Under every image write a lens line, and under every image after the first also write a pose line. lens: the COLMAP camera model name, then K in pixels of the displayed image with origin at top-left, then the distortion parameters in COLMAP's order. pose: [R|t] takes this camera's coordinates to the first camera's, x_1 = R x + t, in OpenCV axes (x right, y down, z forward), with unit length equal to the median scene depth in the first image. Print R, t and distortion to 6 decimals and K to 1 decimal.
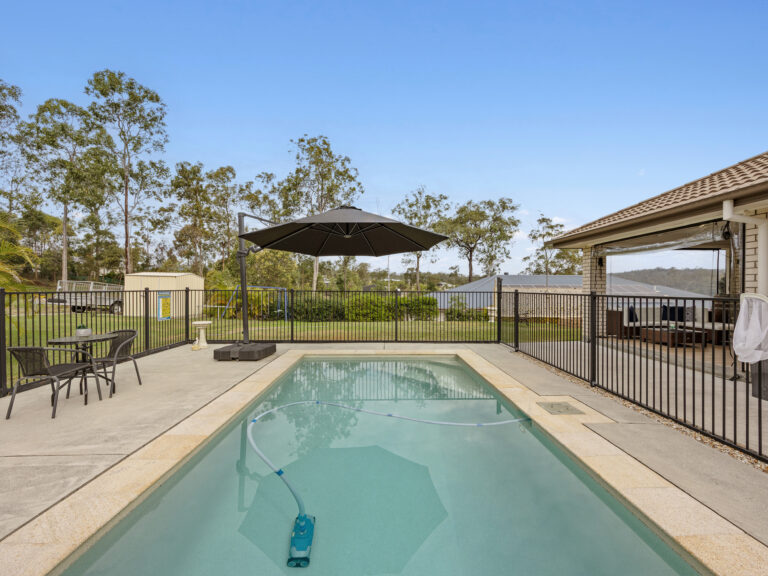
lens RADIAL K [[346.9, 0, 384.0], [0, 346.9, 288.0], [0, 0, 1]] dist [0.001028, 0.000450]
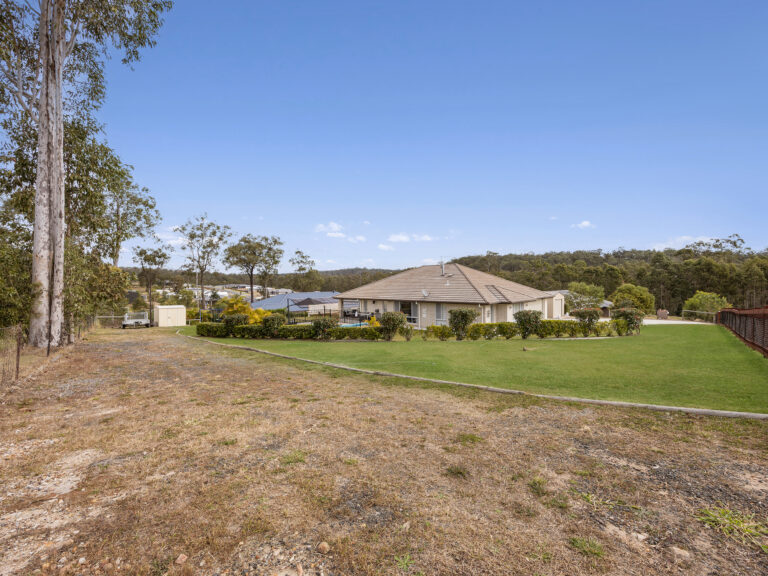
lens RADIAL K [[346.9, 0, 384.0], [0, 346.9, 288.0], [0, 0, 1]] dist [0.001028, 0.000450]
pose [[0.733930, -0.018719, 0.678967, -0.337633], [0.008767, 0.999798, 0.018088, -0.053580], [-0.679168, -0.007323, 0.733946, -0.444123]]
